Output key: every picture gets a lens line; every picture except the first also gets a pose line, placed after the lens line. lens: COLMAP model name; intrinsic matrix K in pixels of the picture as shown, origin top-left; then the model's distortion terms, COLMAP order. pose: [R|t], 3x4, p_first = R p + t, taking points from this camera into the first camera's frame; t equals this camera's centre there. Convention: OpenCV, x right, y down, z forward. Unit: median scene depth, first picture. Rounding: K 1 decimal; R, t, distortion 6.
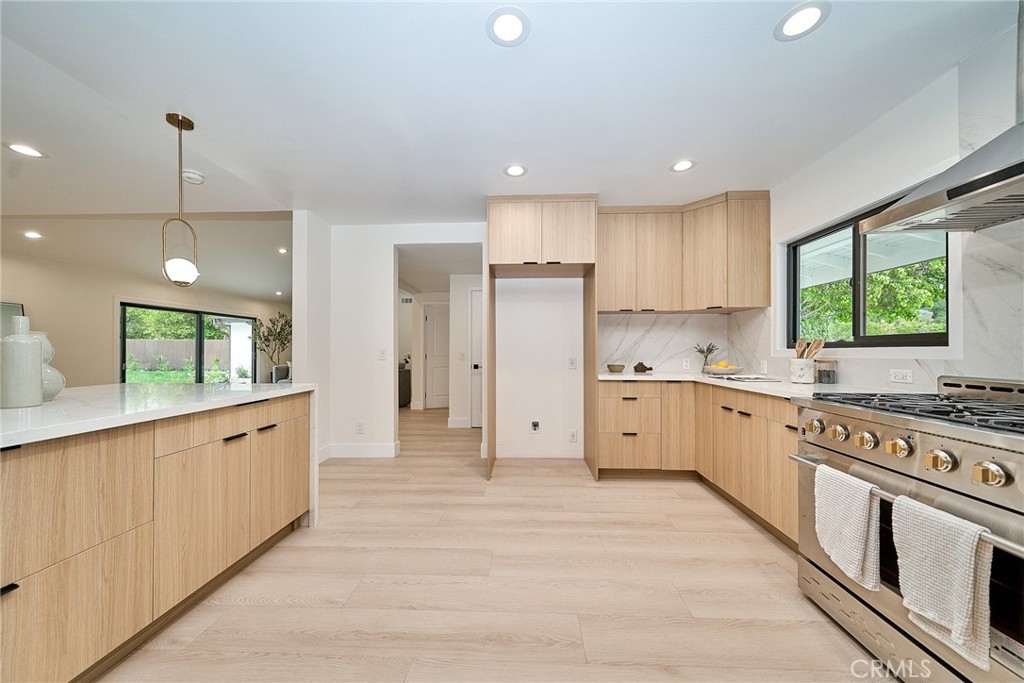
lens RADIAL K [[350.4, 0, 520.3], [0, 350.4, 347.0], [0, 0, 1]] dist [0.000674, -0.000911]
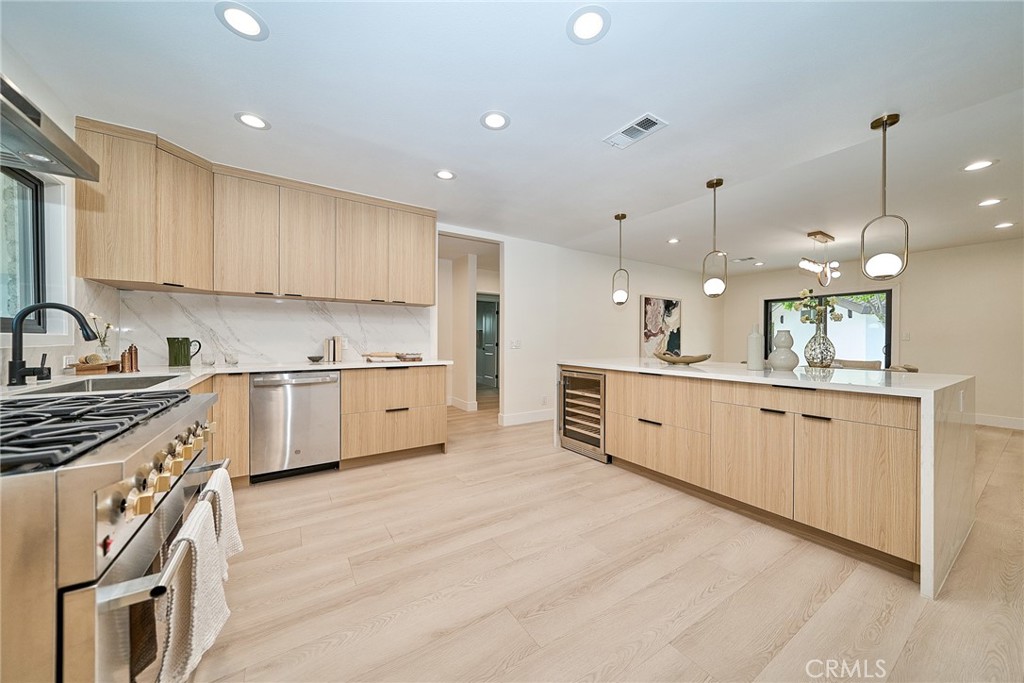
lens RADIAL K [[350.4, 0, 514.3], [0, 350.4, 337.5], [0, 0, 1]] dist [0.000674, -0.000911]
pose [[-0.821128, -0.008398, -0.570682, 0.346973], [-0.000041, 0.999893, -0.014654, 0.010021], [0.570744, -0.012009, -0.821040, 0.817989]]
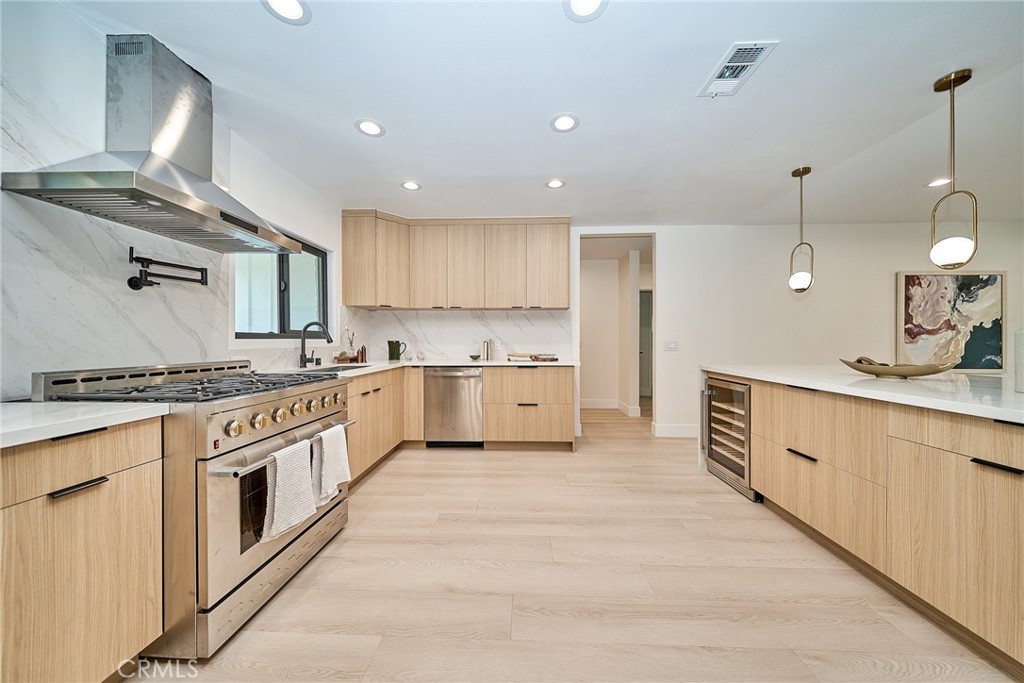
lens RADIAL K [[350.4, 0, 514.7], [0, 350.4, 339.4], [0, 0, 1]] dist [0.000674, -0.000911]
pose [[-0.999990, 0.000160, 0.004543, 0.073209], [0.000102, 0.999919, -0.012746, 0.008894], [-0.004544, -0.012745, -0.999908, 0.925188]]
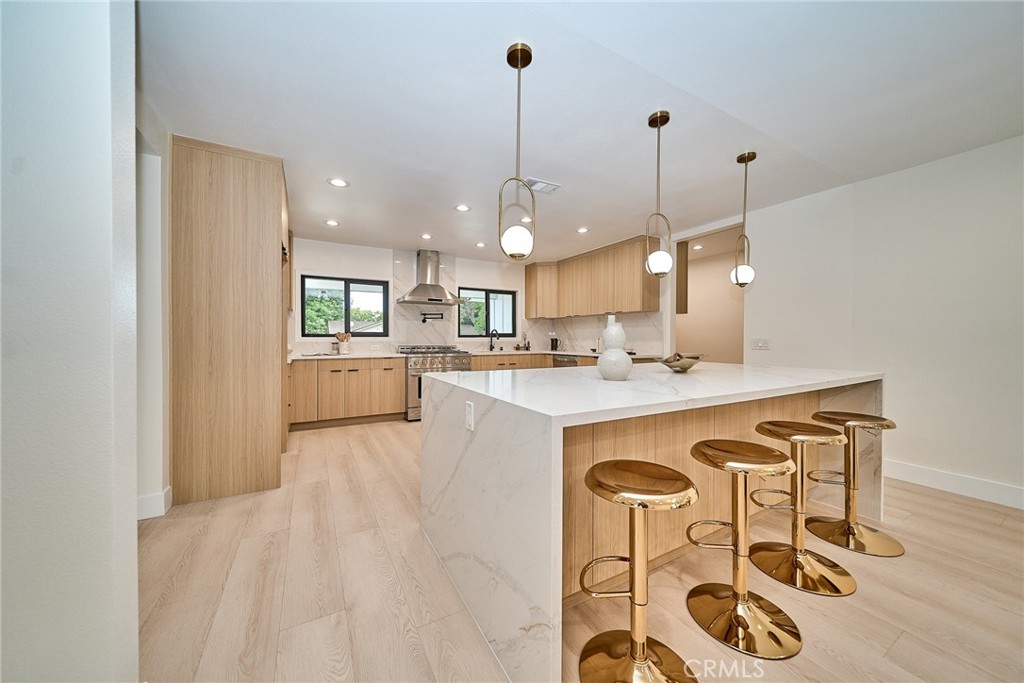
lens RADIAL K [[350.4, 0, 499.7], [0, 350.4, 339.1], [0, 0, 1]] dist [0.000674, -0.000911]
pose [[-0.504530, -0.002119, 0.863392, -1.106130], [-0.008555, 0.999960, -0.002545, 0.009295], [-0.863352, -0.008671, -0.504528, 0.960981]]
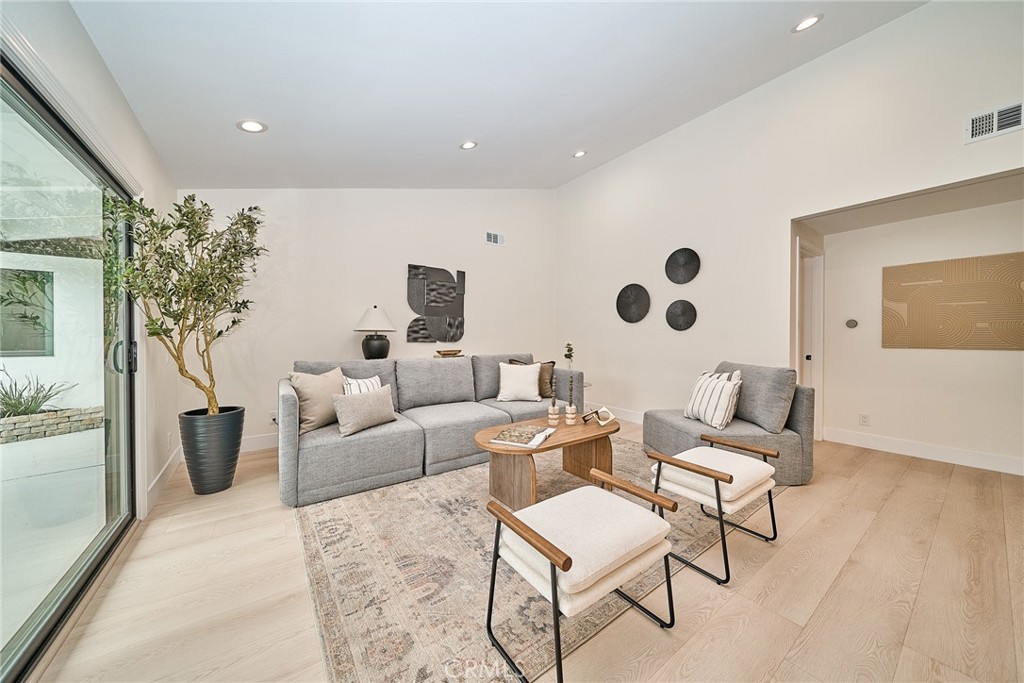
lens RADIAL K [[350.4, 0, 512.0], [0, 350.4, 340.0], [0, 0, 1]] dist [0.000674, -0.000911]
pose [[0.791562, -0.004780, 0.611070, -2.000751], [-0.005532, 0.999872, 0.014988, 0.025111], [-0.611064, -0.015245, 0.791435, 1.886692]]
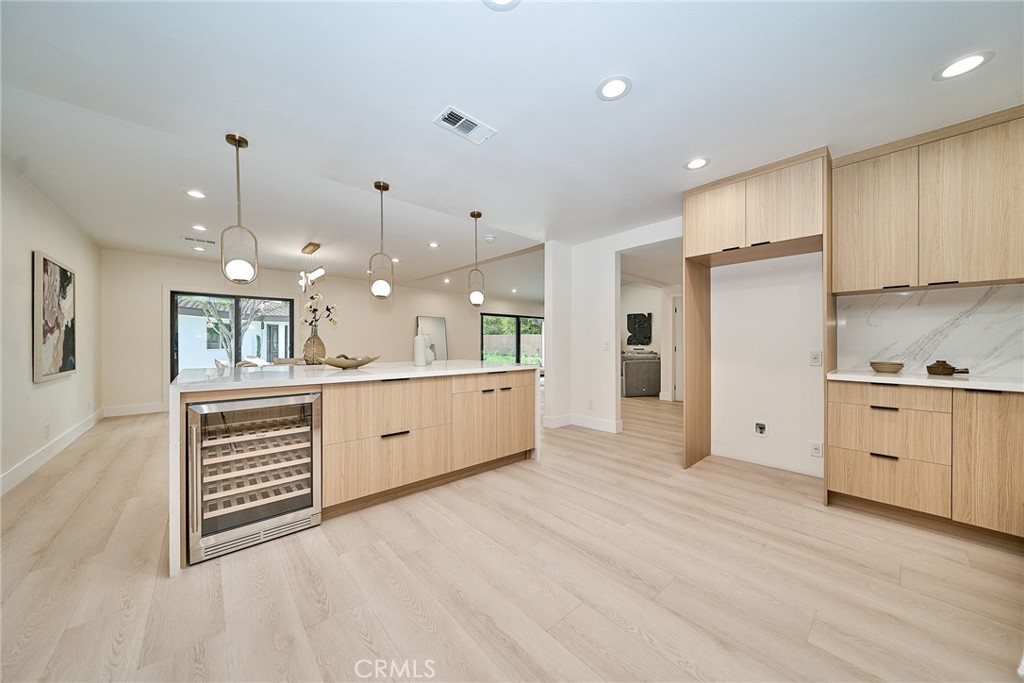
lens RADIAL K [[350.4, 0, 508.5], [0, 350.4, 342.9], [0, 0, 1]] dist [0.000674, -0.000911]
pose [[0.684635, 0.003361, -0.728879, 0.300068], [0.004012, 0.999957, 0.008380, 0.000948], [0.728875, -0.008661, 0.684592, -0.074890]]
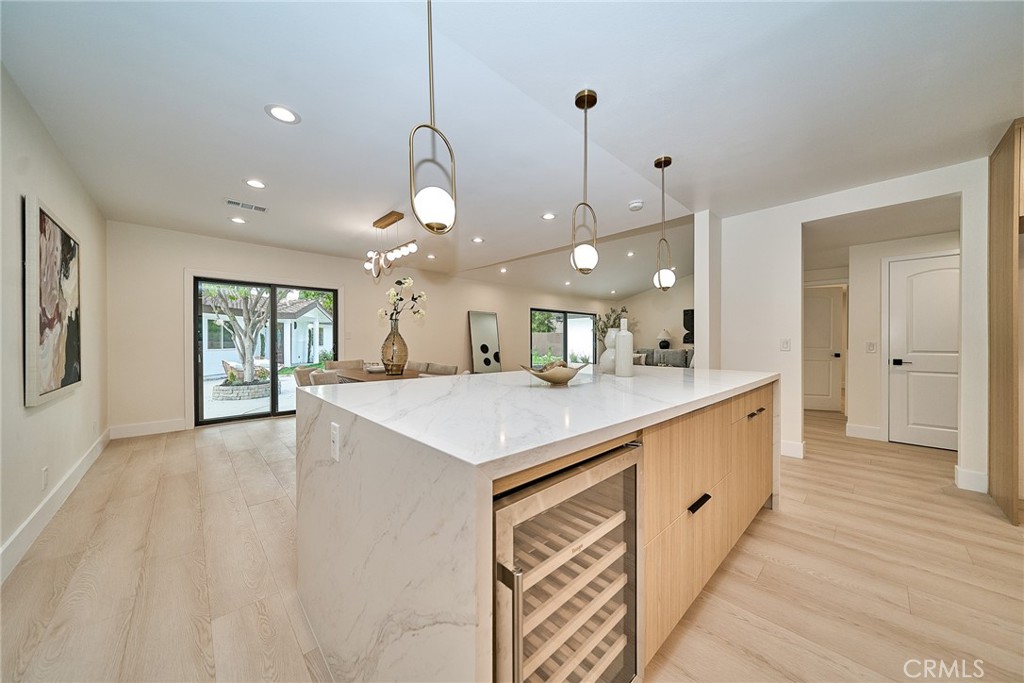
lens RADIAL K [[350.4, 0, 509.0], [0, 350.4, 341.7], [0, 0, 1]] dist [0.000674, -0.000911]
pose [[0.706162, 0.002395, -0.708046, -0.306688], [0.005793, 0.999941, 0.009159, 0.000187], [0.708027, -0.010570, 0.706107, -0.208755]]
